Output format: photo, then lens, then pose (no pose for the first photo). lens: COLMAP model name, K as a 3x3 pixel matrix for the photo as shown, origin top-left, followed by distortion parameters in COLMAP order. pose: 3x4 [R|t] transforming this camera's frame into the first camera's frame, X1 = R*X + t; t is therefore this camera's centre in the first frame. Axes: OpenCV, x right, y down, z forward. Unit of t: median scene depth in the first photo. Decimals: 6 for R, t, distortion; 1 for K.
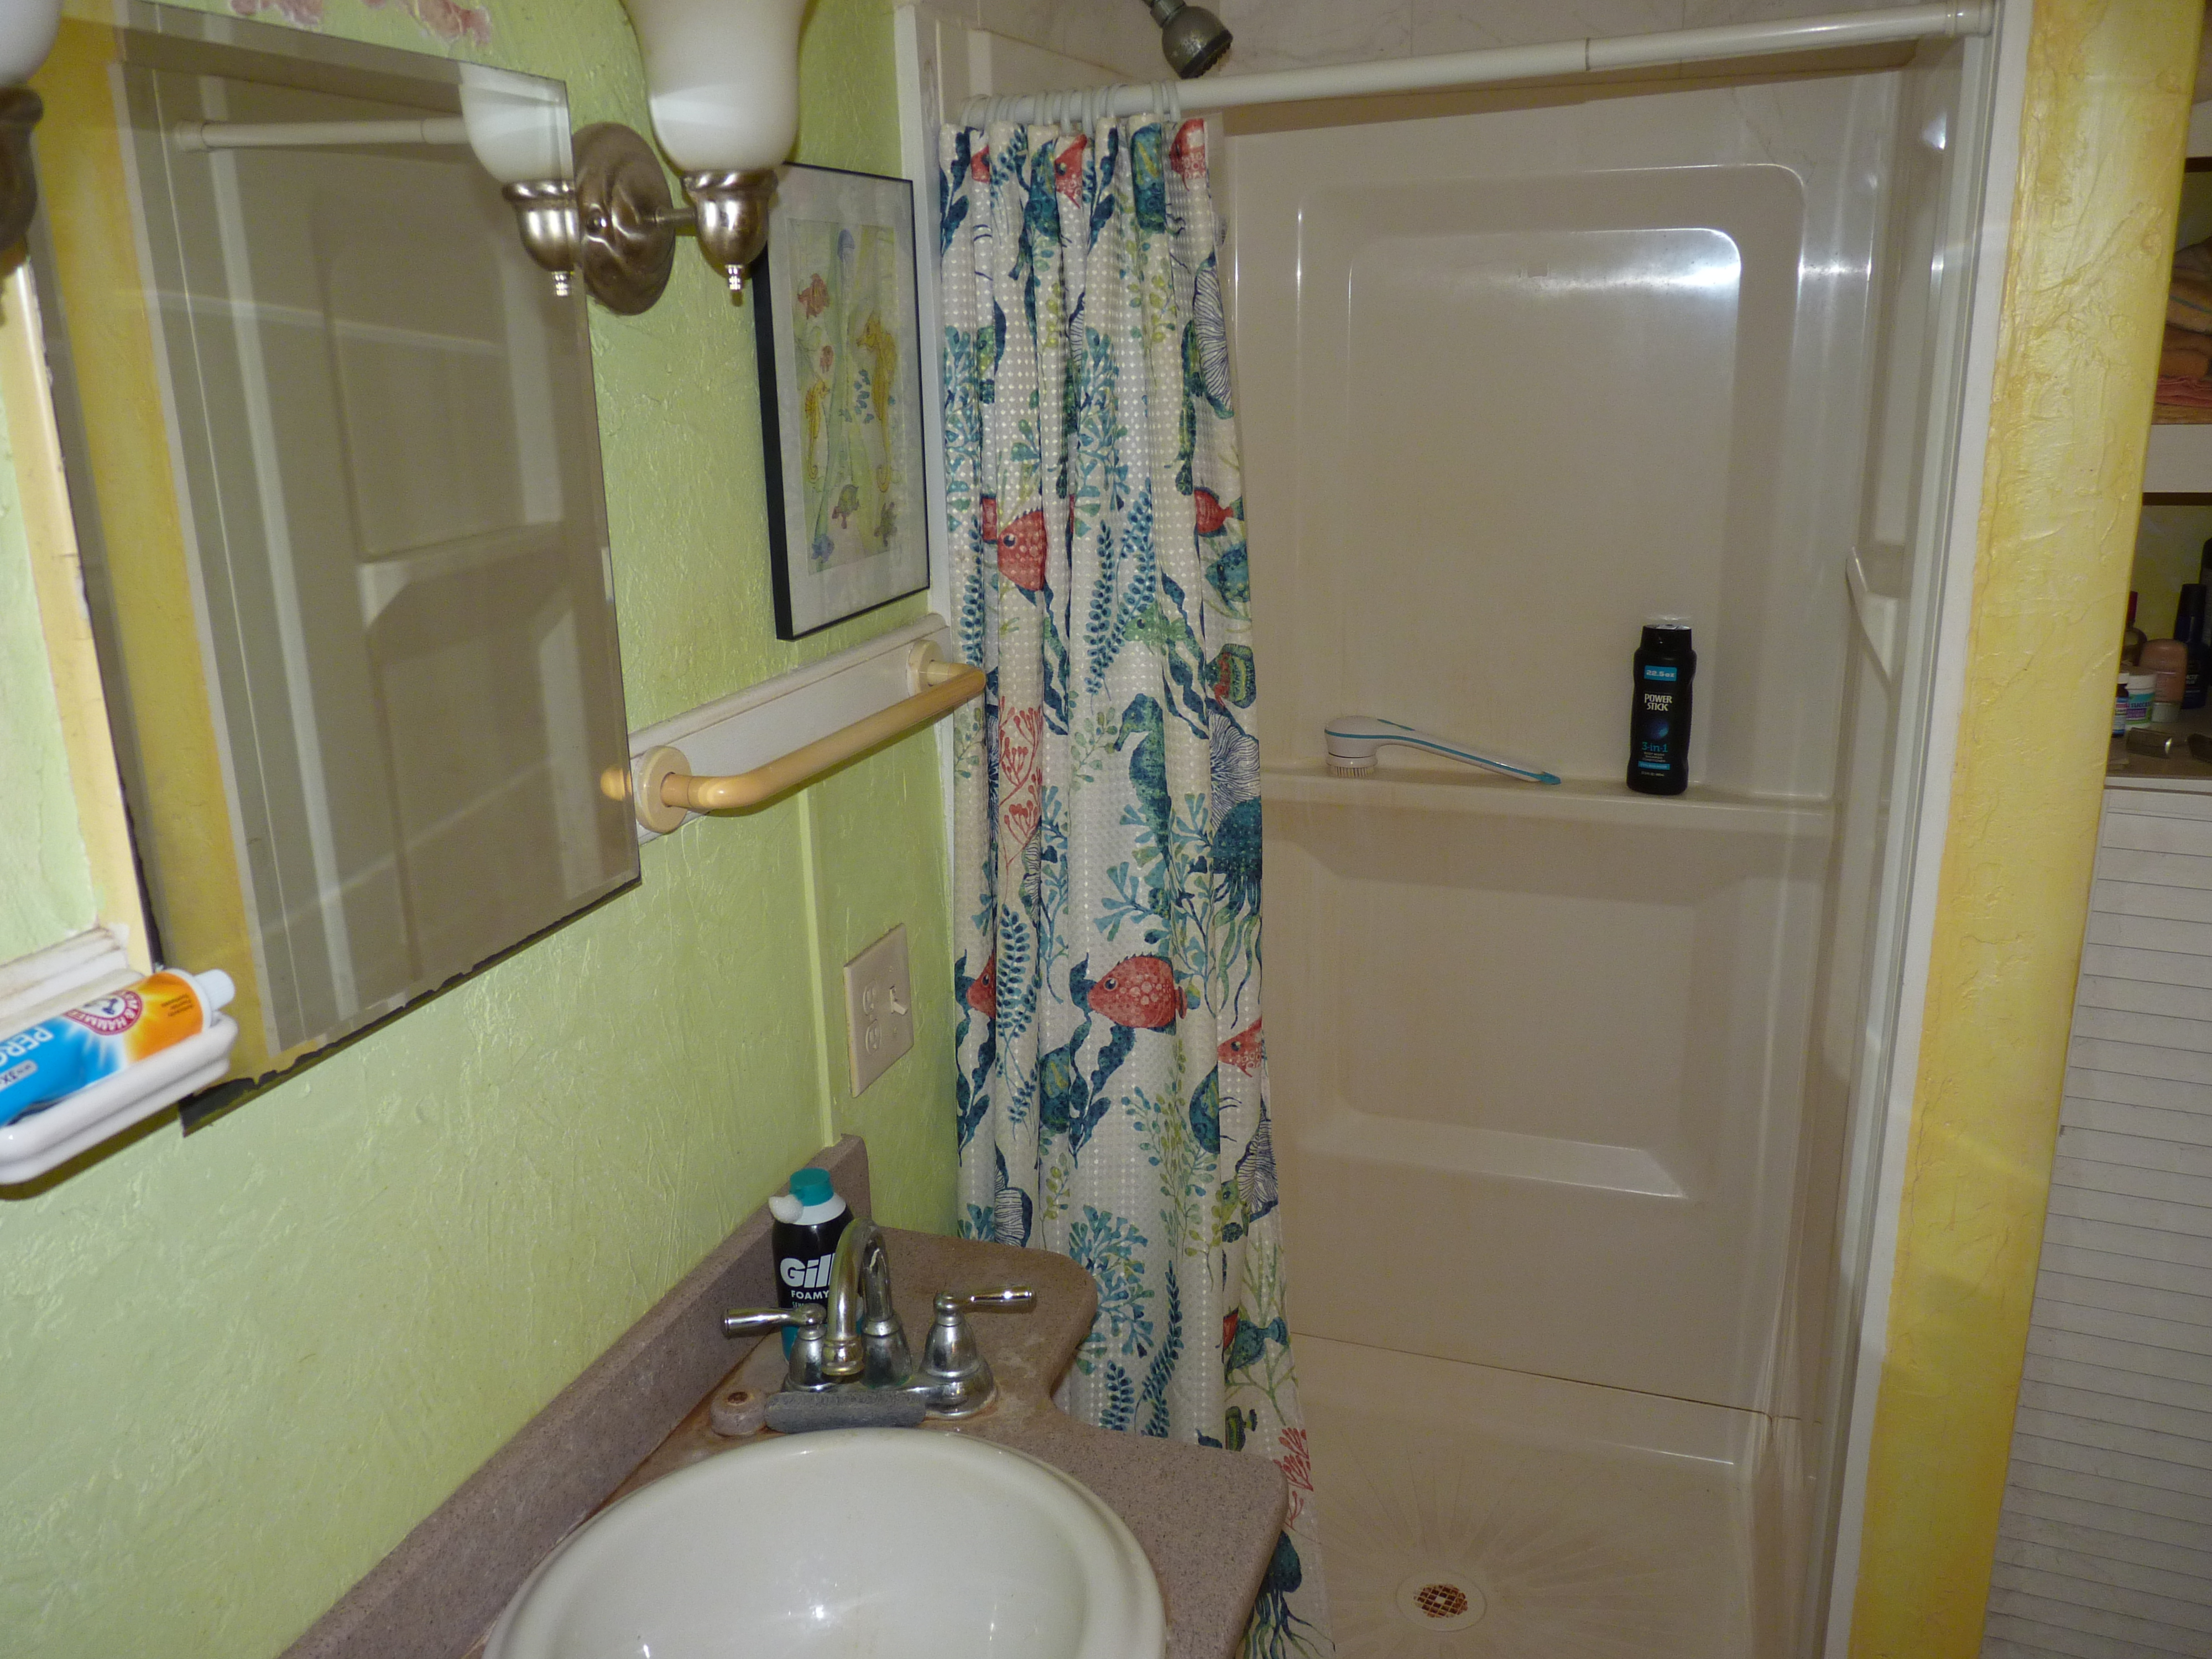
lens RADIAL K [[1778.8, 0, 1104.2], [0, 1778.8, 830.2], [0, 0, 1]] dist [-0.021390, 0.009780]
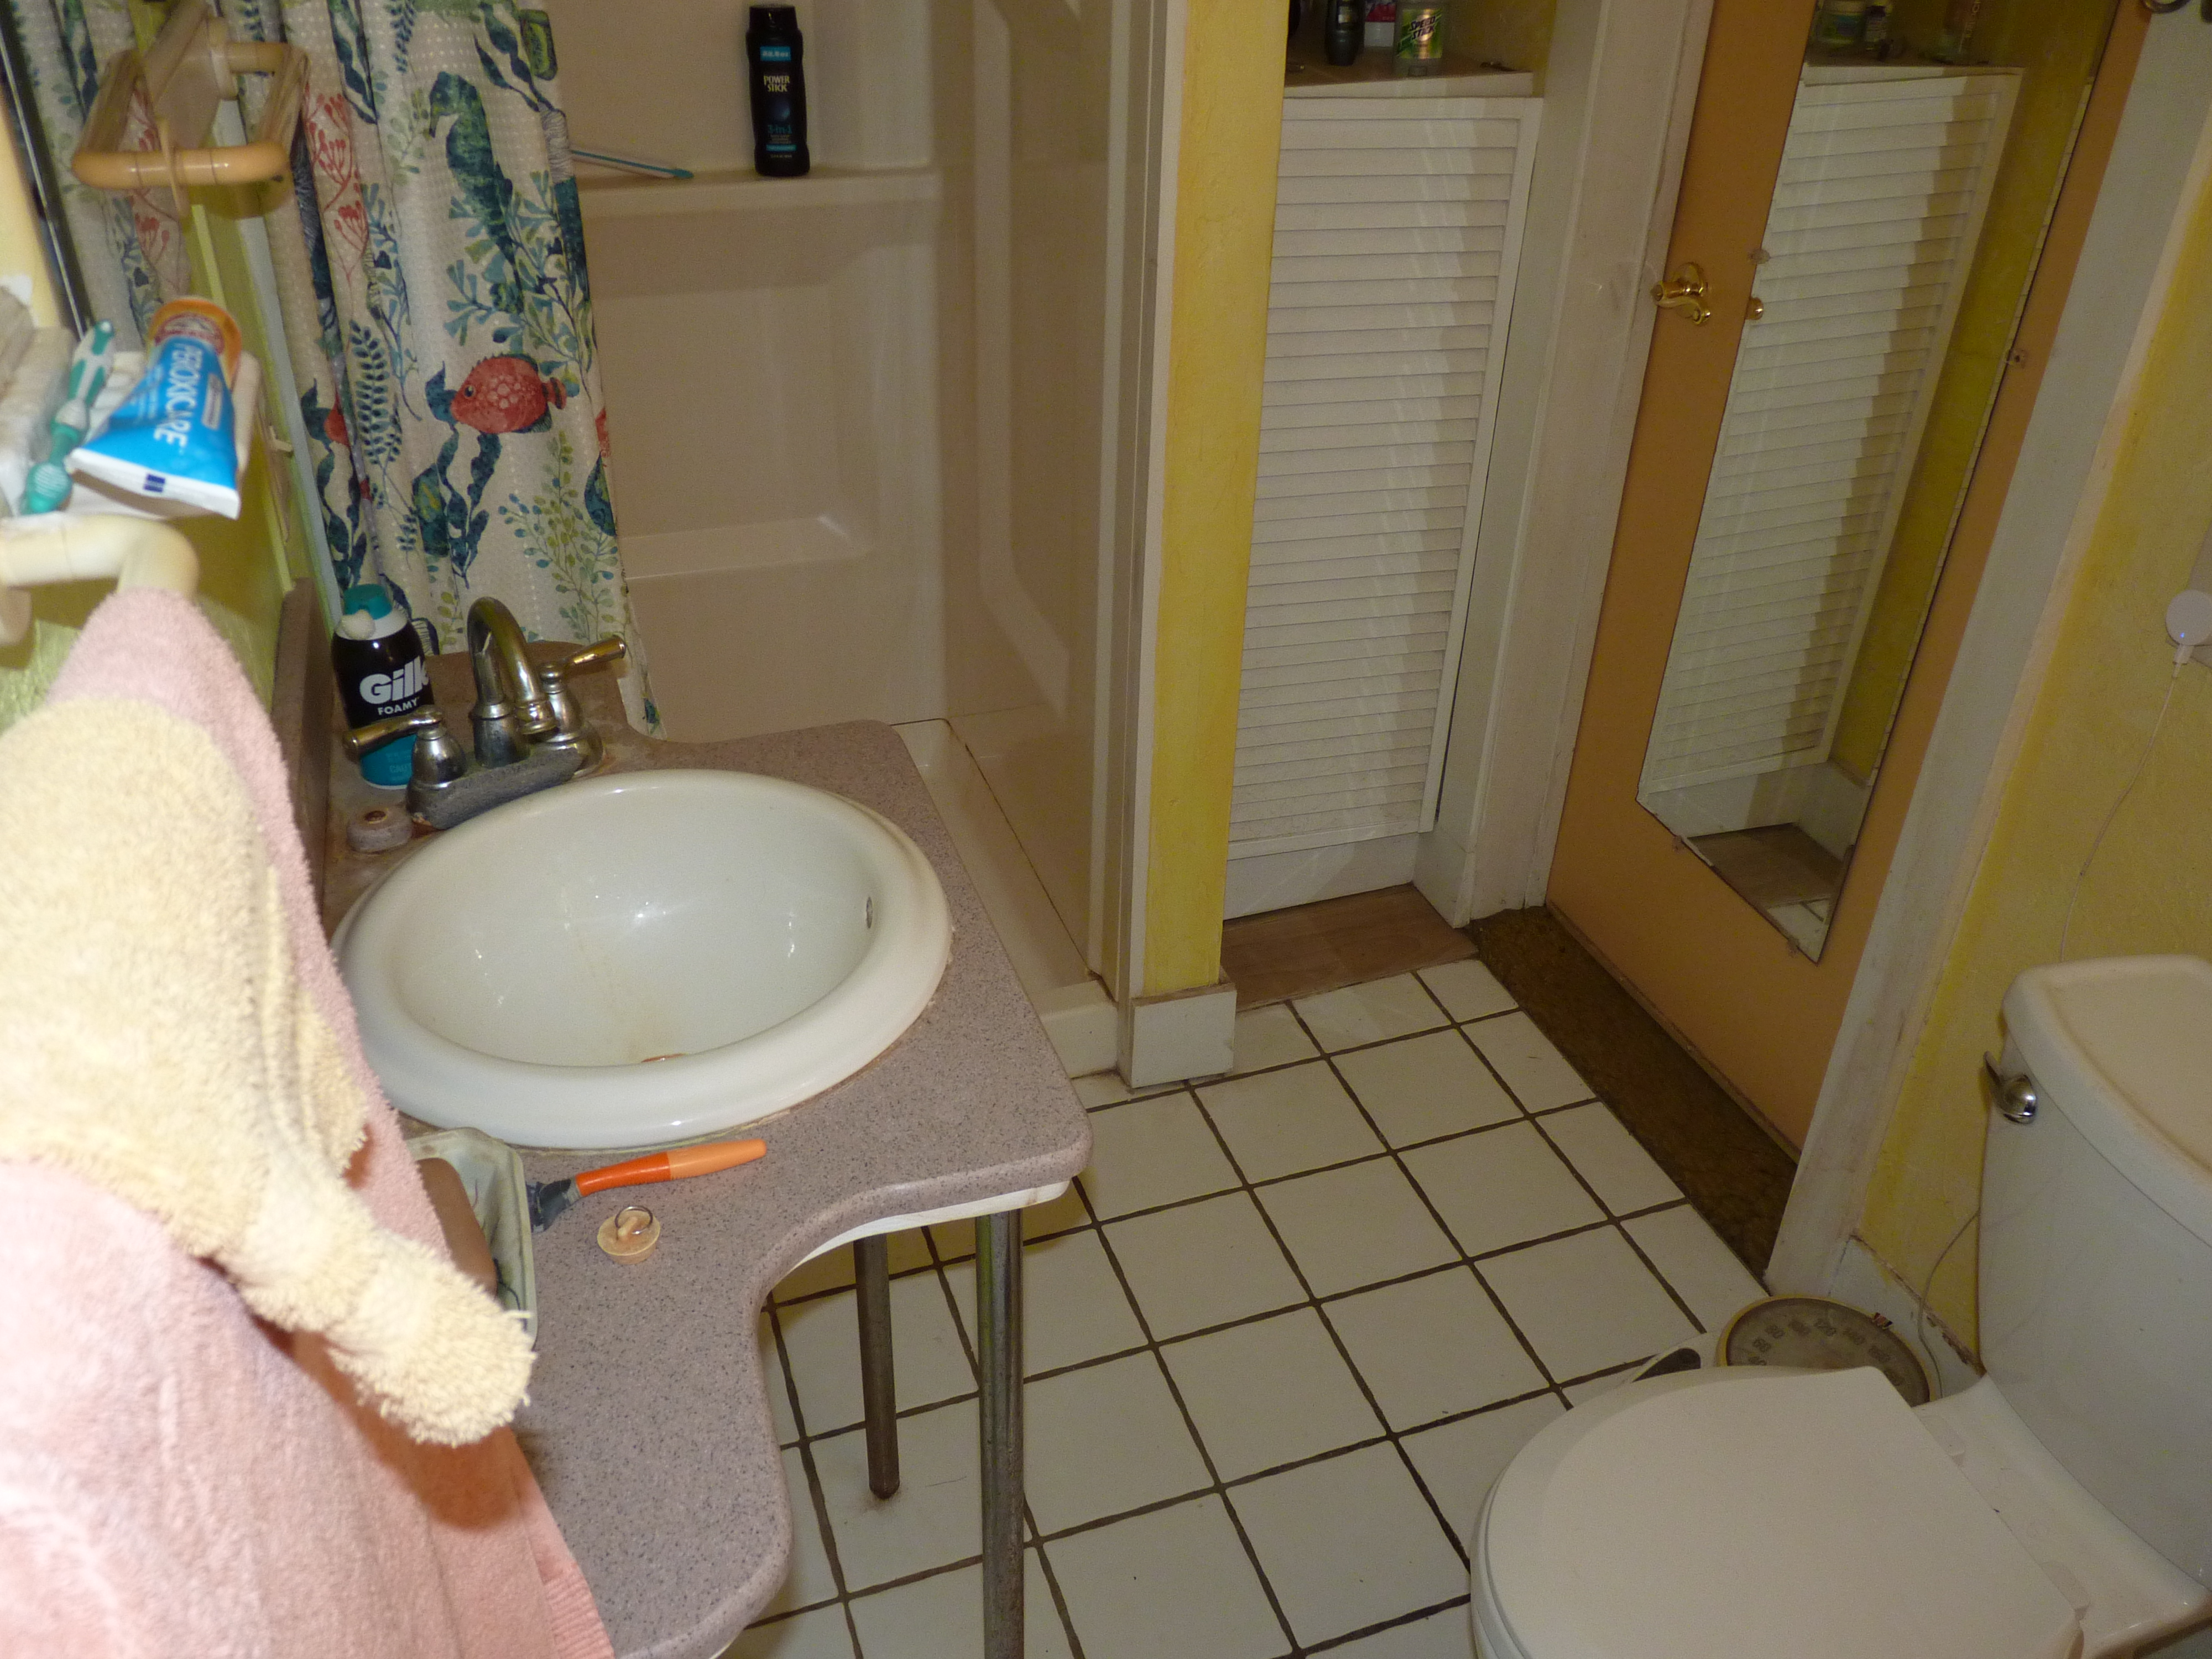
lens RADIAL K [[1778.8, 0, 1104.7], [0, 1778.8, 825.5], [0, 0, 1]] dist [-0.021390, 0.009780]
pose [[0.784307, -0.295471, 0.545491, -0.331874], [0.134651, 0.939411, 0.315240, 0.050766], [-0.605584, -0.173794, 0.776572, -0.018722]]
